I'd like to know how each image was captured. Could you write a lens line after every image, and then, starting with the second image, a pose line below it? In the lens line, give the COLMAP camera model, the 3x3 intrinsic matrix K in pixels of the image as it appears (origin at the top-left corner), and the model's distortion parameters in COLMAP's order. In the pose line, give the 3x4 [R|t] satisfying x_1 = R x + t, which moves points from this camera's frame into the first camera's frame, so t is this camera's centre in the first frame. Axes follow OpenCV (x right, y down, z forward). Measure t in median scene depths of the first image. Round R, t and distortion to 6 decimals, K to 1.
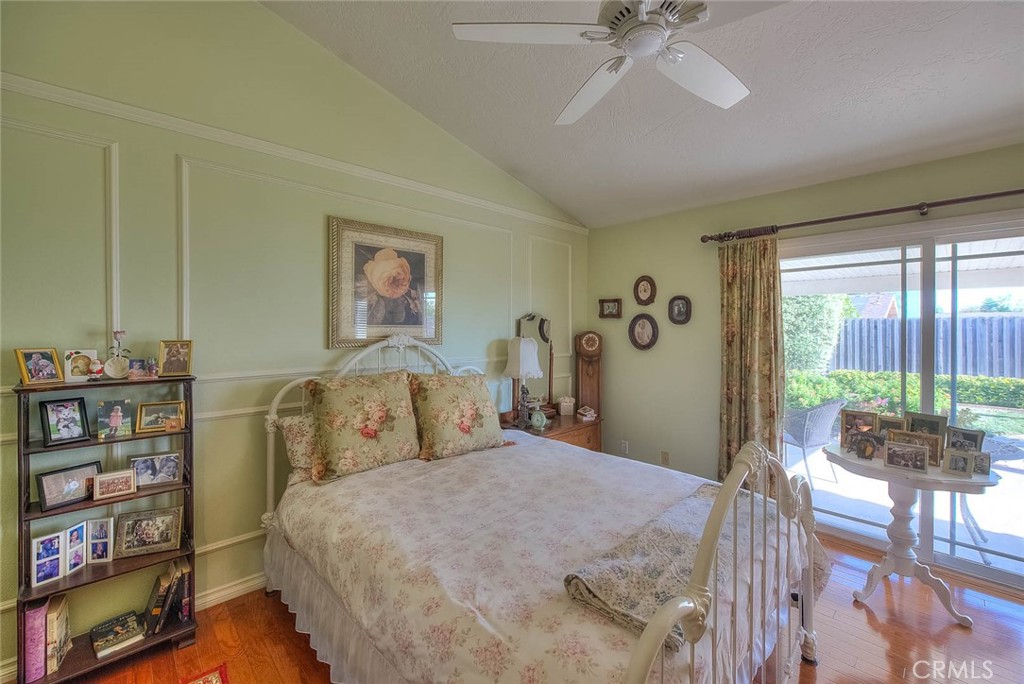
lens RADIAL K [[419.3, 0, 507.6], [0, 419.3, 328.3], [0, 0, 1]] dist [-0.000866, 0.000025]
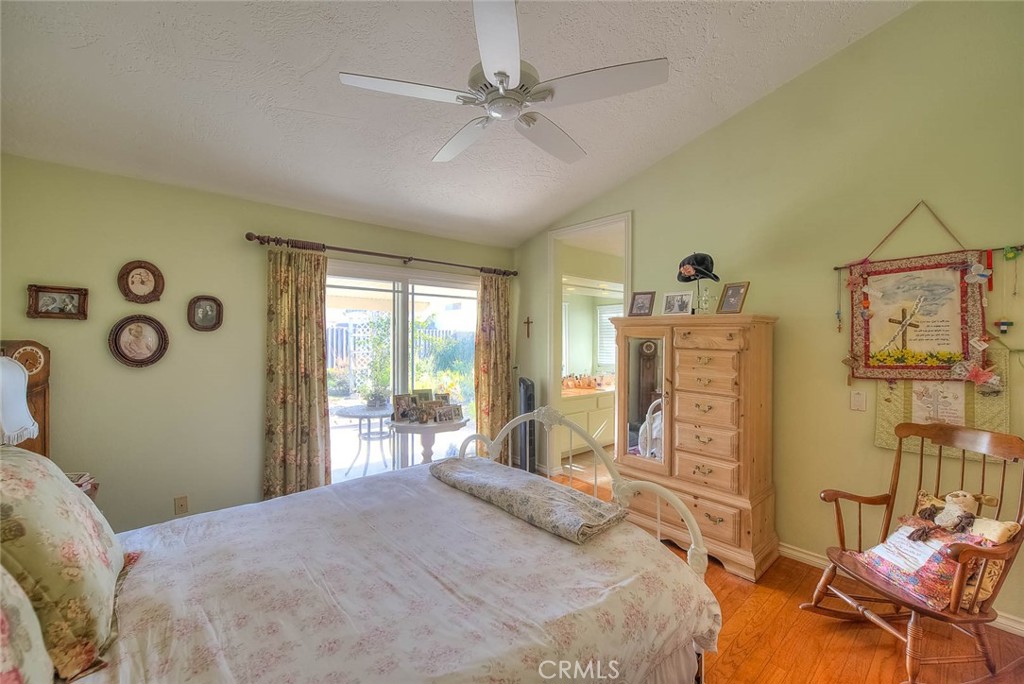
lens RADIAL K [[419.3, 0, 510.4], [0, 419.3, 338.0], [0, 0, 1]] dist [-0.000866, 0.000025]
pose [[0.024044, -0.005343, 0.999697, -0.470025], [-0.003668, 0.999979, 0.005432, -0.003884], [-0.999704, -0.003797, 0.024024, 0.481531]]
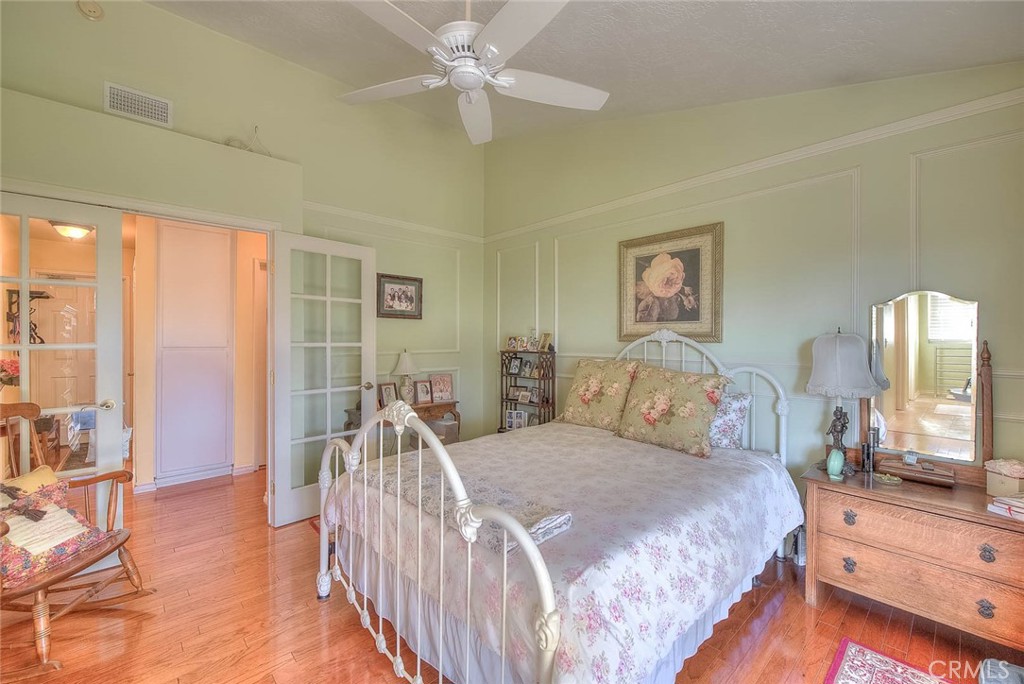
lens RADIAL K [[419.3, 0, 513.5], [0, 419.3, 339.7], [0, 0, 1]] dist [-0.000866, 0.000025]
pose [[-0.002429, 0.003555, -0.999991, 0.814872], [-0.002301, 0.999991, 0.003561, 0.035791], [0.999994, 0.002310, -0.002421, 0.592054]]
